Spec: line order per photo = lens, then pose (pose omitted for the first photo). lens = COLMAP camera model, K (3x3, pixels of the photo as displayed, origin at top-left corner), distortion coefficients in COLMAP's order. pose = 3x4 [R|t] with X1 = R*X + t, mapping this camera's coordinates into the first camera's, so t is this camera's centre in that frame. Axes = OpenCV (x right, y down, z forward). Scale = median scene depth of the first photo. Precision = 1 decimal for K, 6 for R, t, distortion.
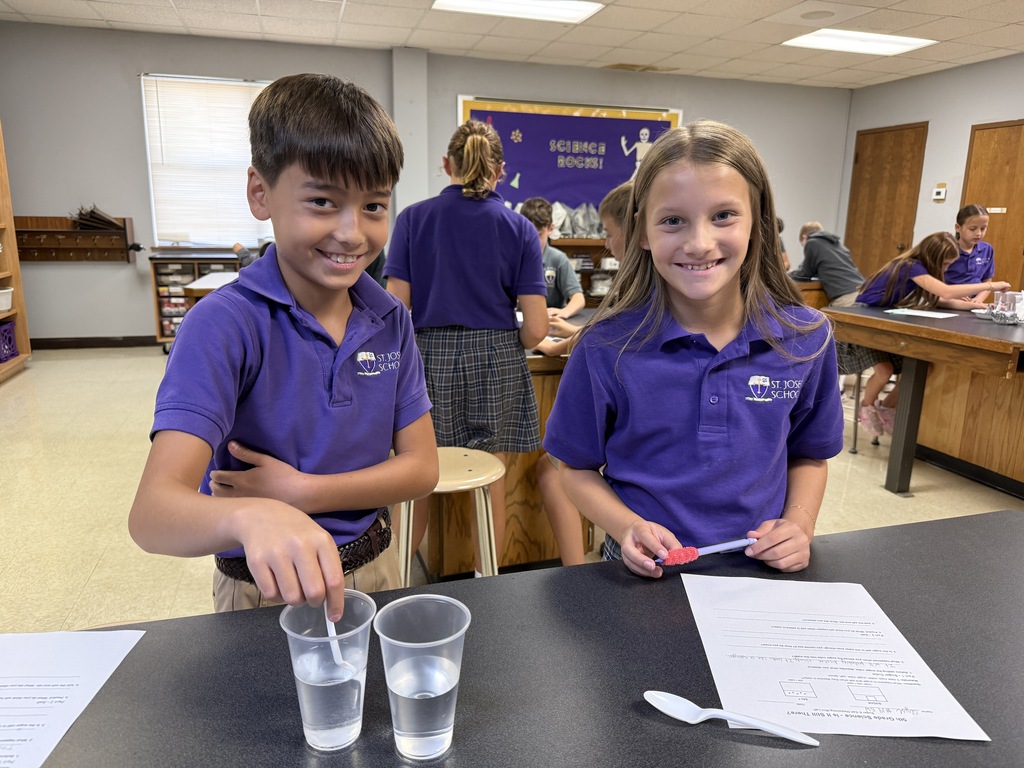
lens RADIAL K [[717.1, 0, 520.2], [0, 717.1, 387.1], [0, 0, 1]] dist [0.014745, -0.027695]
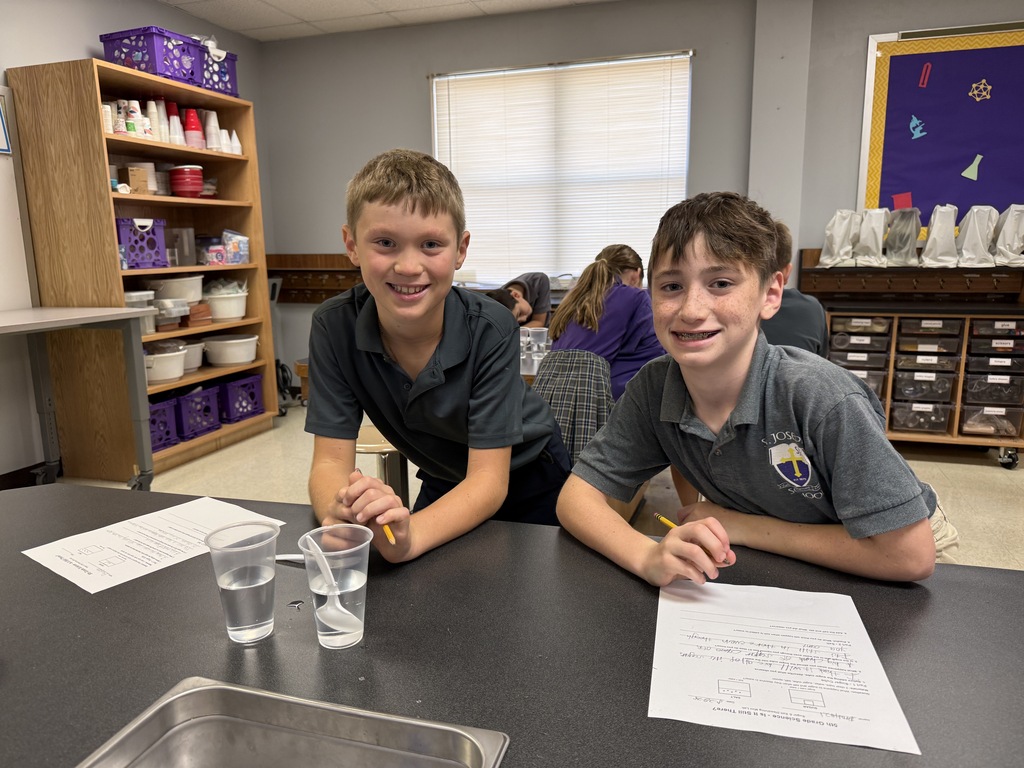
lens RADIAL K [[717.1, 0, 520.7], [0, 717.1, 385.0], [0, 0, 1]] dist [0.014745, -0.027695]
pose [[0.820136, 0.075330, -0.567188, 0.034774], [-0.099187, 0.995005, -0.011272, -0.070545], [0.563506, 0.065502, 0.823511, 0.325369]]
